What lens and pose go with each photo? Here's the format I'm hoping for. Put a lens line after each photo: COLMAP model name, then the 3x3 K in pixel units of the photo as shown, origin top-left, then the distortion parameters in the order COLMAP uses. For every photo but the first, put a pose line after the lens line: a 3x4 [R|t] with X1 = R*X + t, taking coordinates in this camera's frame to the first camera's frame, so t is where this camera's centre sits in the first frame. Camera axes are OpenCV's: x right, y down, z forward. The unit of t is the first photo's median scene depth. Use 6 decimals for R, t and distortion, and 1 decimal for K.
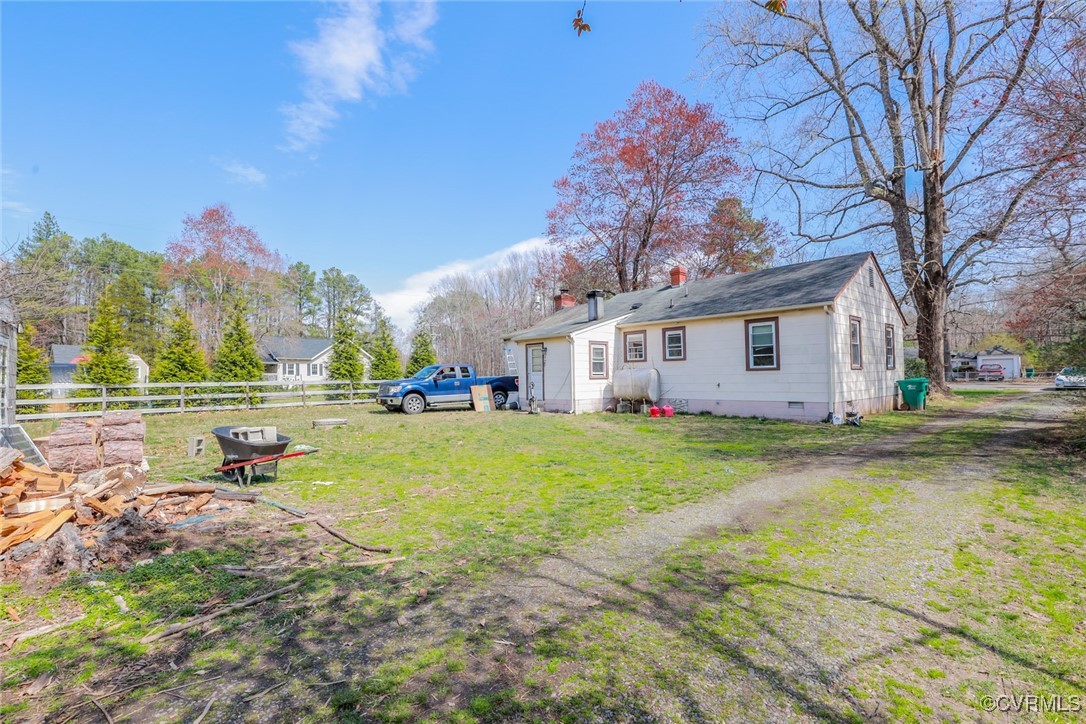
lens RADIAL K [[496.7, 0, 548.0], [0, 496.7, 367.8], [0, 0, 1]] dist [-0.035997, 0.006249]
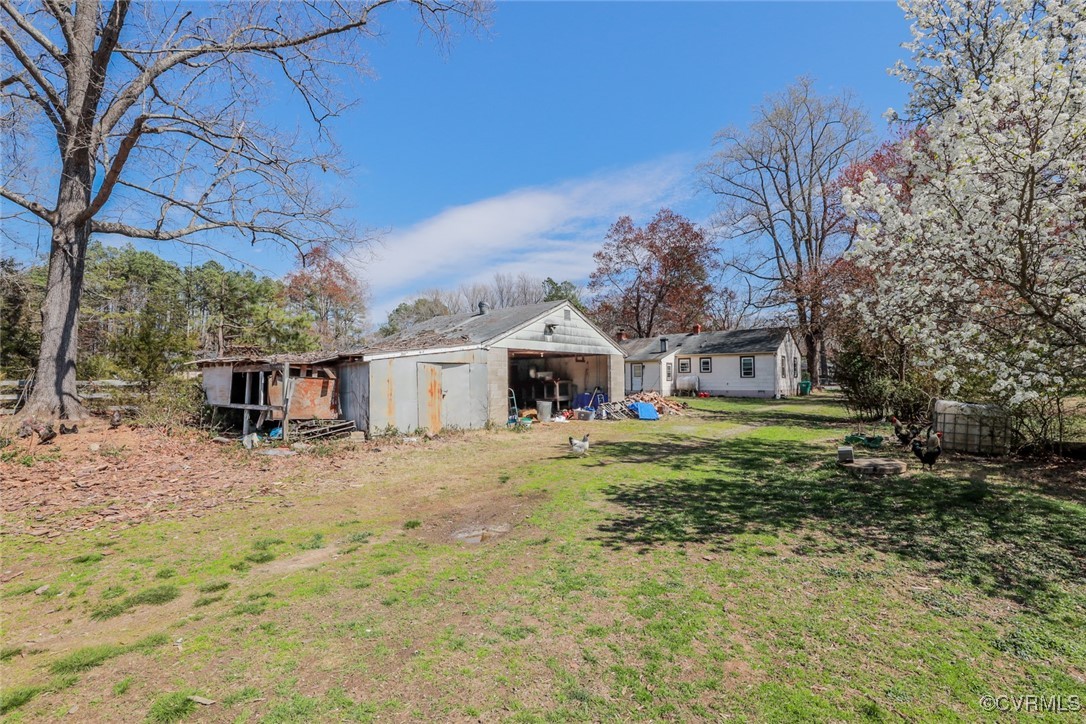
lens RADIAL K [[496.7, 0, 538.0], [0, 496.7, 368.9], [0, 0, 1]] dist [-0.035997, 0.006249]
pose [[0.989087, 0.011317, 0.146897, -0.748526], [-0.010921, 0.999934, -0.003502, -0.014093], [-0.146927, 0.001859, 0.989146, -0.991497]]
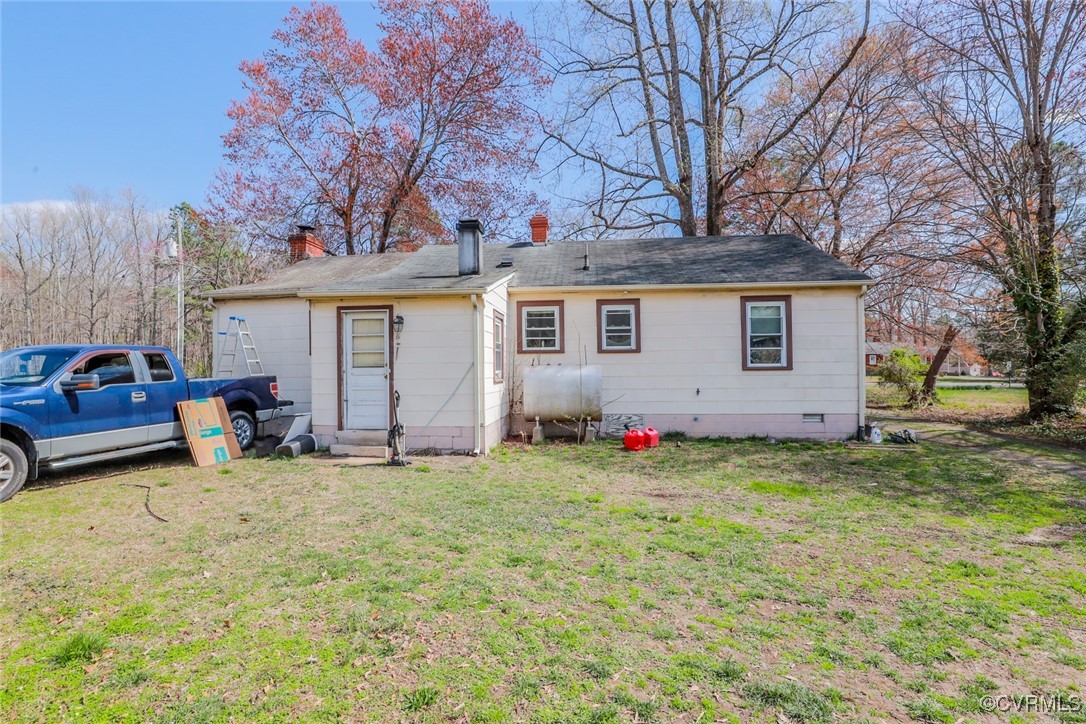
lens RADIAL K [[496.7, 0, 538.0], [0, 496.7, 360.4], [0, 0, 1]] dist [-0.035997, 0.006249]
pose [[0.738993, 0.021153, 0.673381, -0.222129], [-0.014846, 0.999776, -0.015114, 0.005589], [-0.673550, 0.001172, 0.739141, 0.564382]]
